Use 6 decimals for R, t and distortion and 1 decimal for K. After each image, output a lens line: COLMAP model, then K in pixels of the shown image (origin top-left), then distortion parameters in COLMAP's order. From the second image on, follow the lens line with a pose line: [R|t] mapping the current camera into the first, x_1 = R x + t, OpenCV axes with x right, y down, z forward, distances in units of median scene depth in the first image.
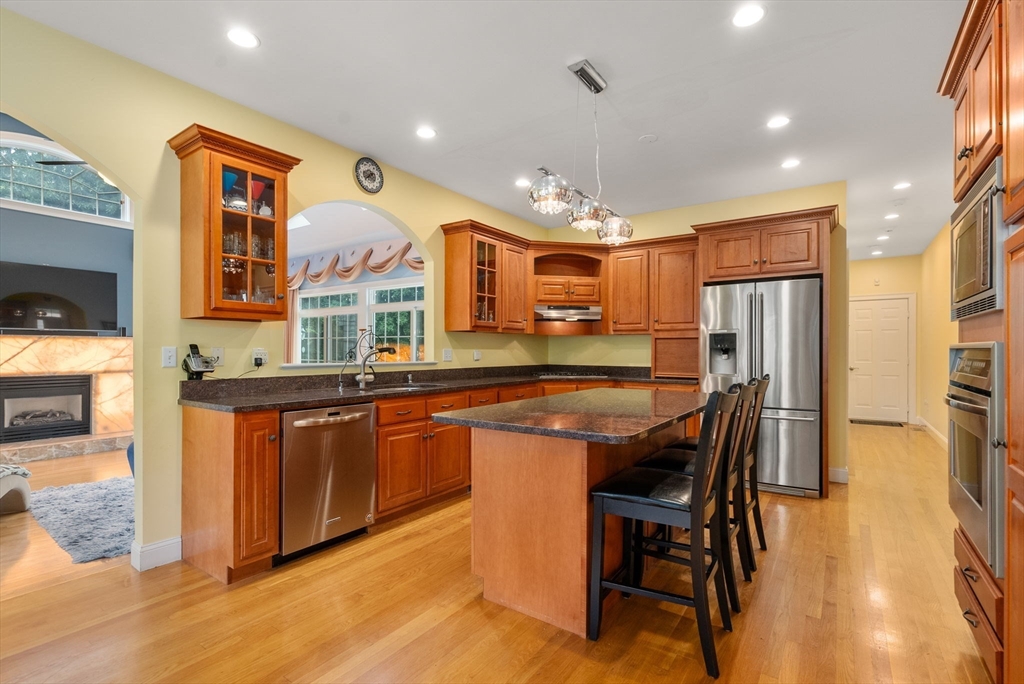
lens RADIAL K [[471.9, 0, 514.8], [0, 471.9, 349.7], [0, 0, 1]] dist [-0.001965, 0.000166]
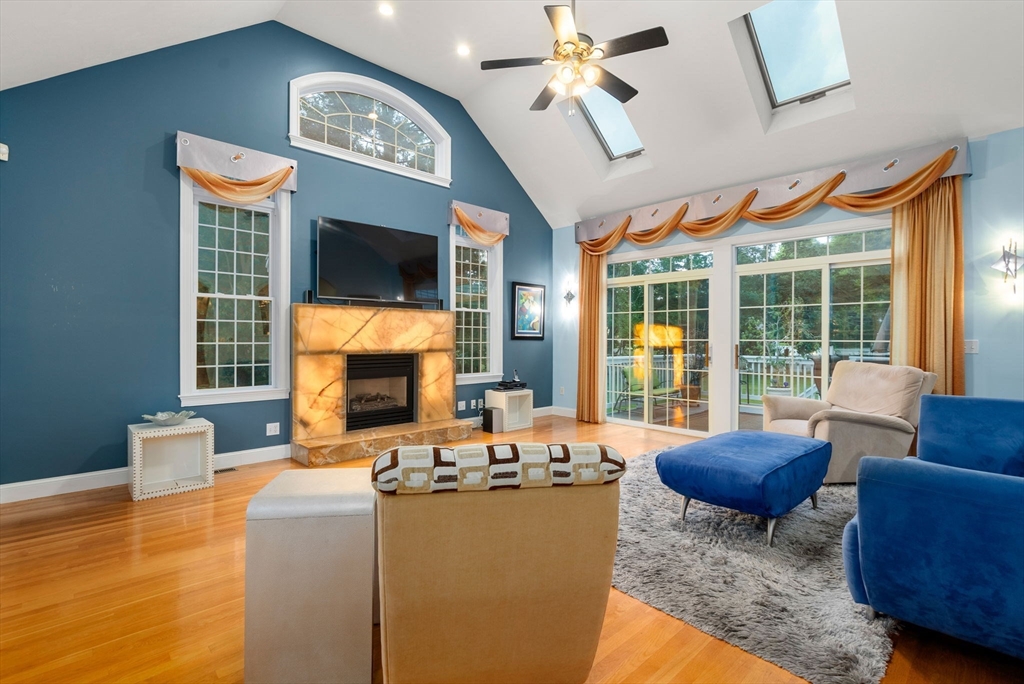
lens RADIAL K [[471.9, 0, 518.3], [0, 471.9, 337.4], [0, 0, 1]] dist [-0.001965, 0.000166]
pose [[0.979646, -0.000533, -0.200732, -0.534162], [0.000845, 0.999999, 0.001471, 0.022143], [0.200731, -0.001611, 0.979645, 0.185888]]
